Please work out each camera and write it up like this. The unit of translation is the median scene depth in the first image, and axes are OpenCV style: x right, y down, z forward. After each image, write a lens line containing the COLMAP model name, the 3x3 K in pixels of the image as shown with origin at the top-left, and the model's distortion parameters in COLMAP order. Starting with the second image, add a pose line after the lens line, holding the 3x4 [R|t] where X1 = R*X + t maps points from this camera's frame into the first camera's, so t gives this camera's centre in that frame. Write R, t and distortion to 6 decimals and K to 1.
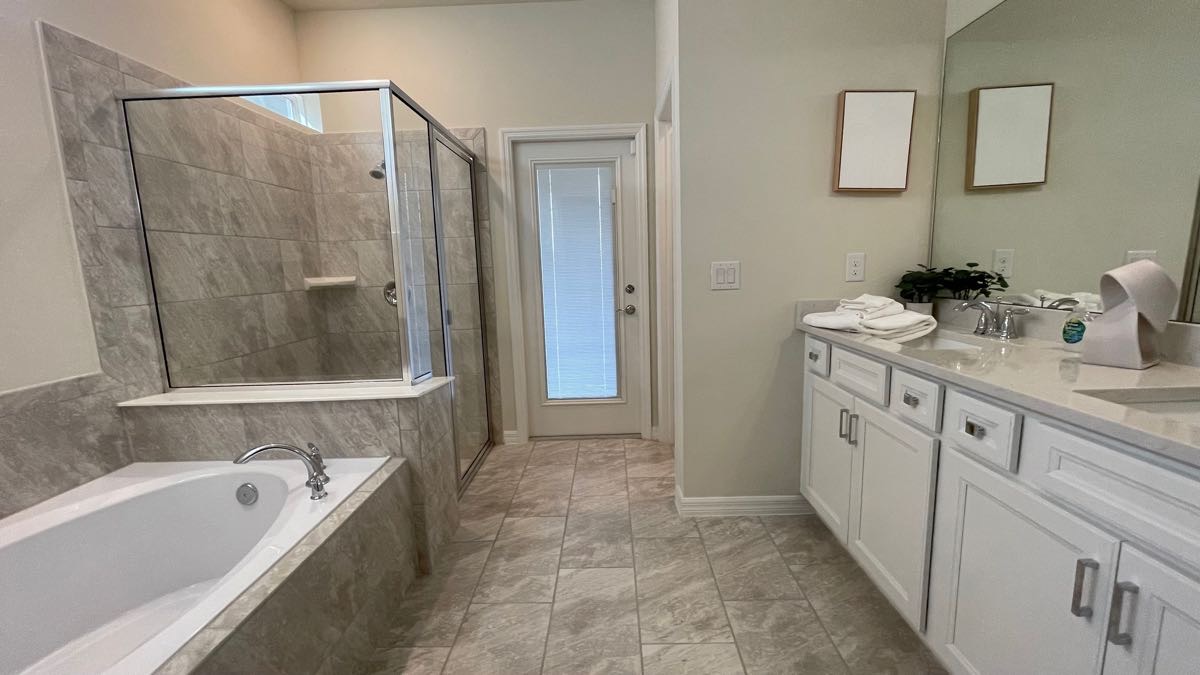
lens RADIAL K [[483.2, 0, 597.6], [0, 483.2, 338.4], [0, 0, 1]] dist [-0.002822, -0.000405]
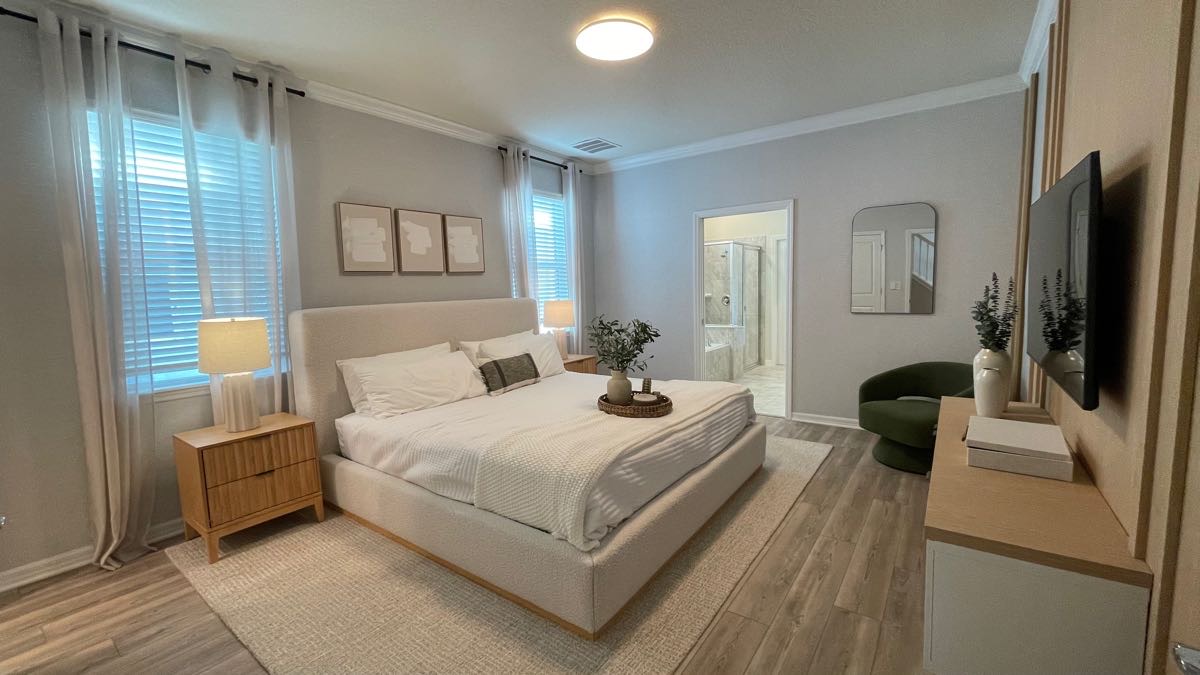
lens RADIAL K [[483.2, 0, 602.6], [0, 483.2, 334.4], [0, 0, 1]] dist [-0.002822, -0.000405]
pose [[0.824087, 0.054407, -0.563845, 0.486242], [-0.086509, 0.995789, -0.030351, 0.215981], [0.559819, 0.073789, 0.825323, -1.437910]]
